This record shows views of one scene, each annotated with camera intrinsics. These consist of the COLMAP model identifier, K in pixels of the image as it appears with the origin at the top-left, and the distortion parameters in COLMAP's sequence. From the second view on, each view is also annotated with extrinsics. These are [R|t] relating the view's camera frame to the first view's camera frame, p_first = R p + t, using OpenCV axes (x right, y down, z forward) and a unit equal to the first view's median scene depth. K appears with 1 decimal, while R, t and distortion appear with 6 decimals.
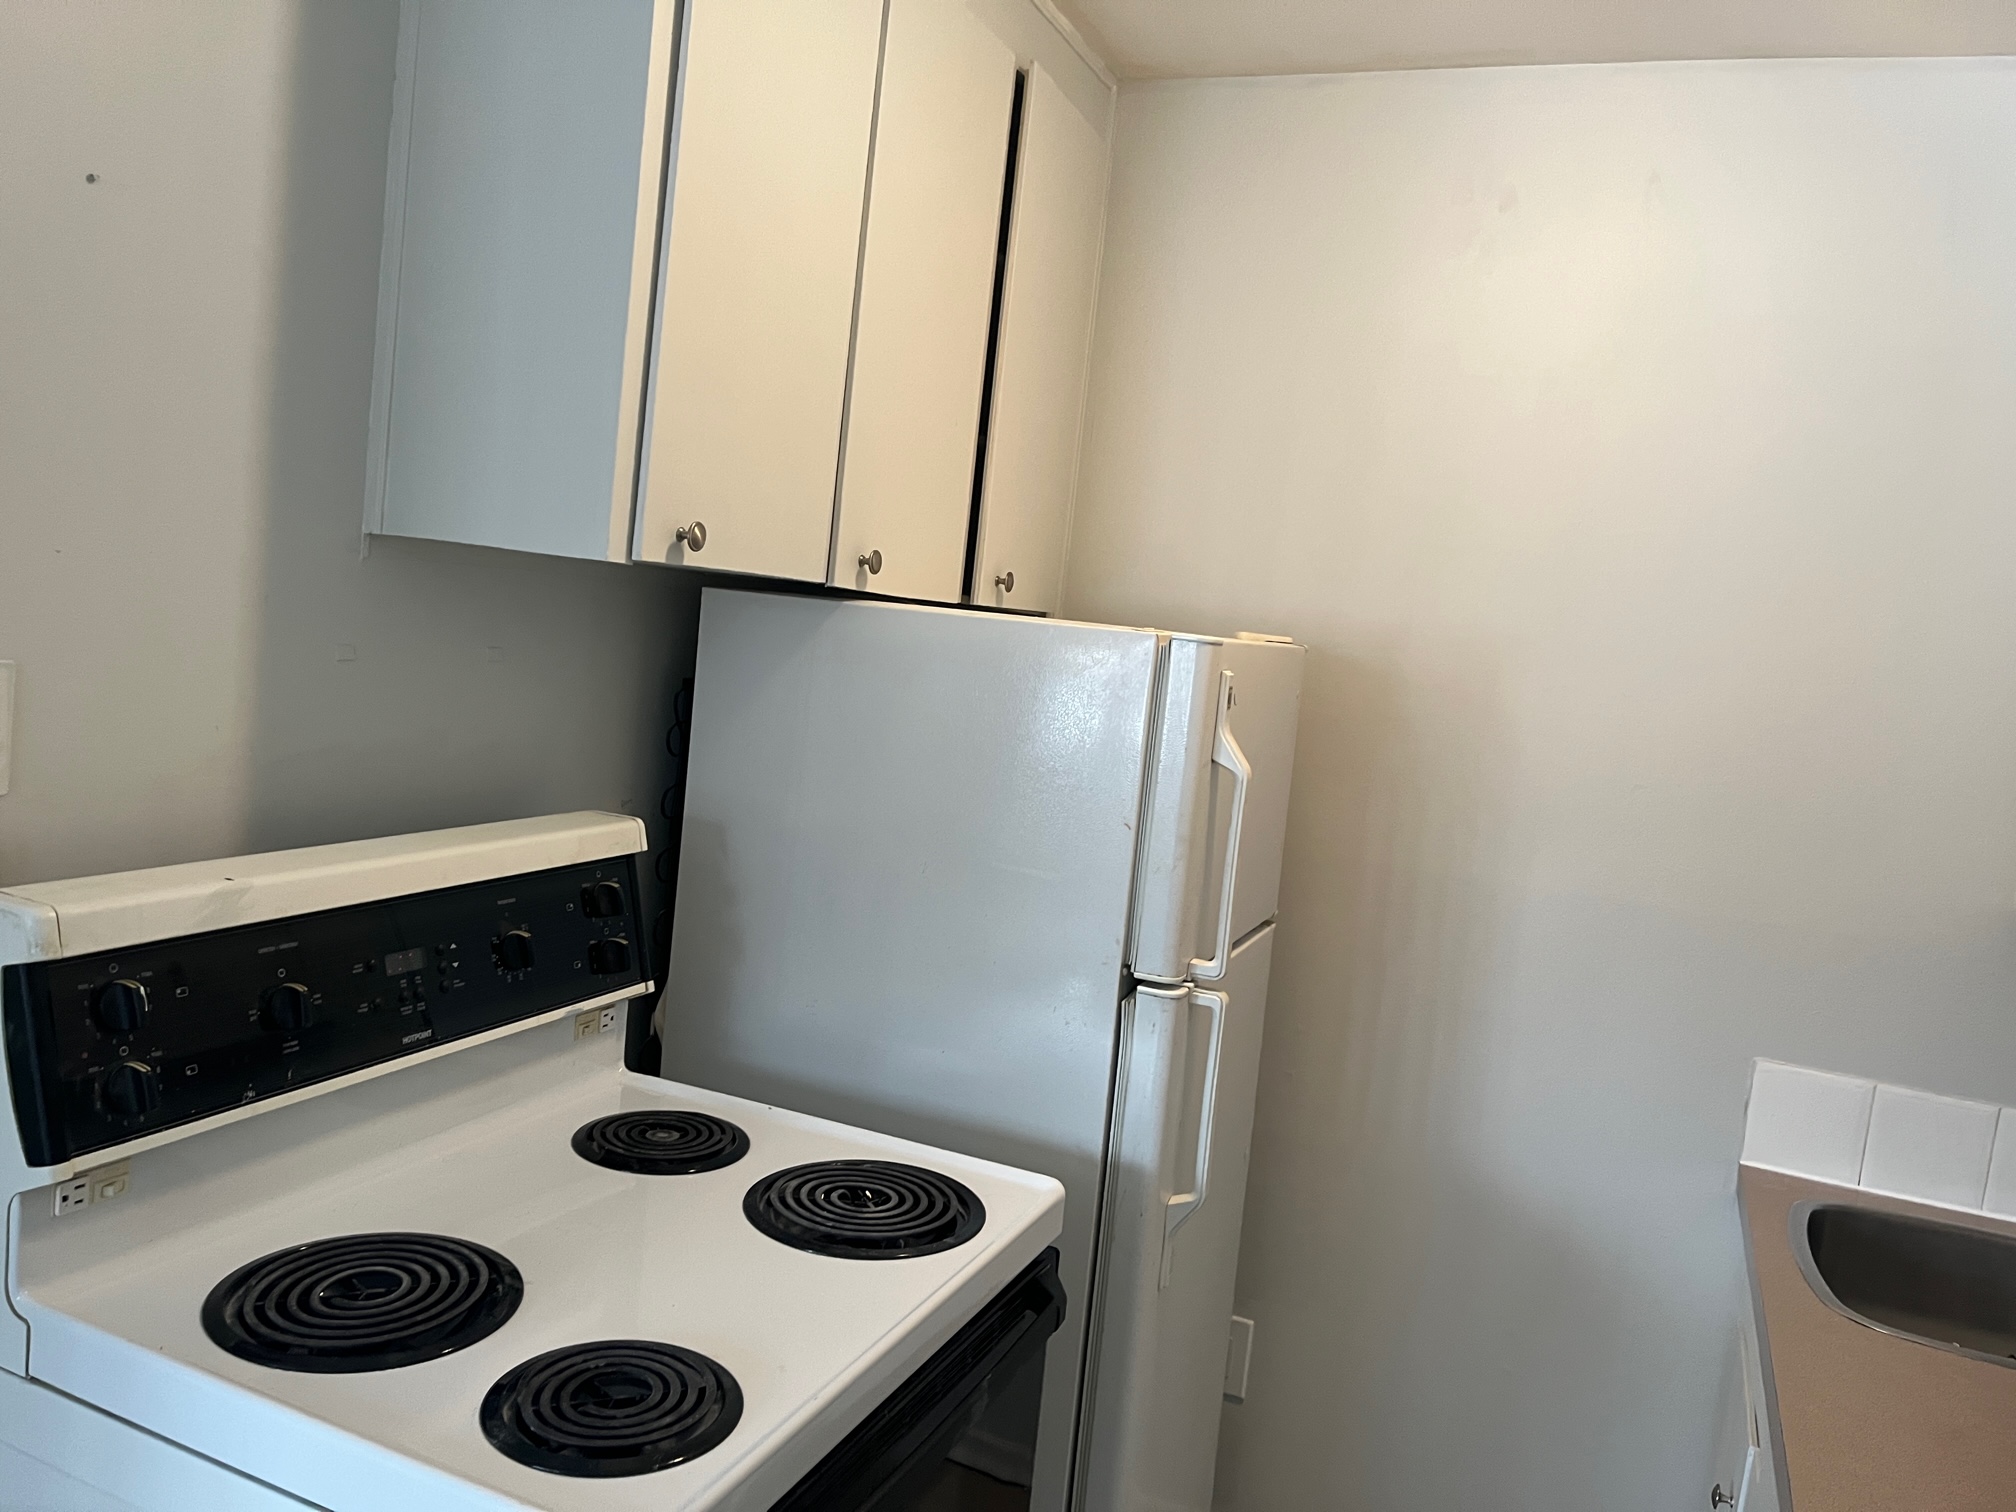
lens RADIAL K [[1508.4, 0, 1012.0], [0, 1508.4, 749.4], [0, 0, 1]] dist [0.023560, -0.033315]
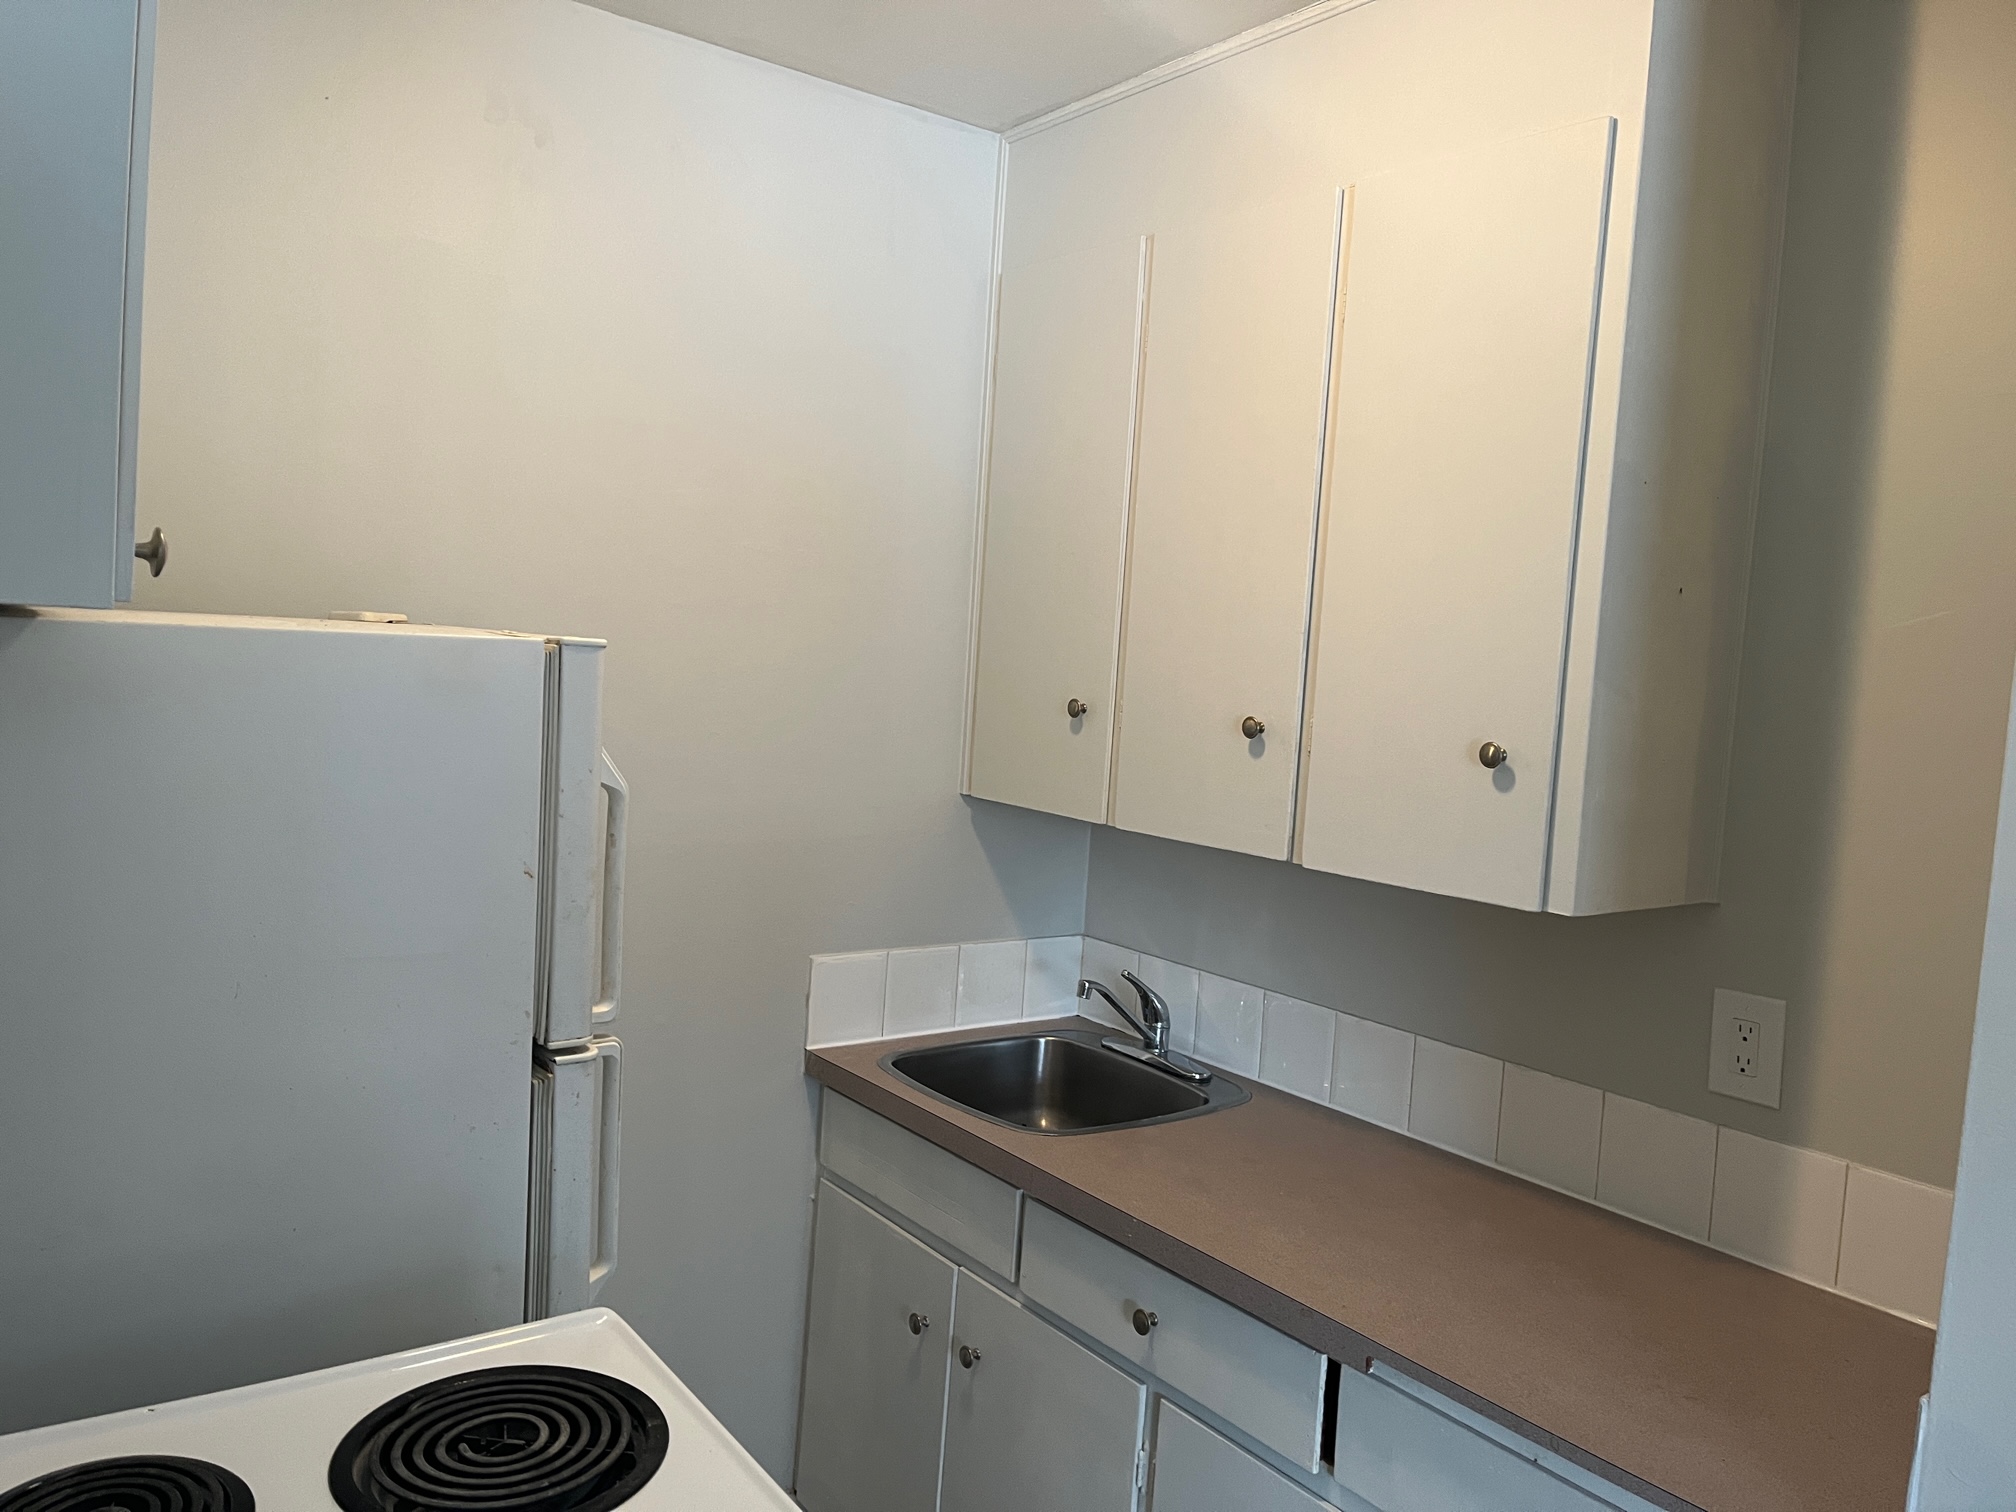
lens RADIAL K [[1508.4, 0, 1010.2], [0, 1508.4, 743.6], [0, 0, 1]] dist [0.023560, -0.033315]
pose [[0.531362, -0.131215, 0.836921, -0.385096], [0.065647, 0.991339, 0.113746, -0.079745], [-0.844598, -0.005499, 0.535373, 0.269693]]
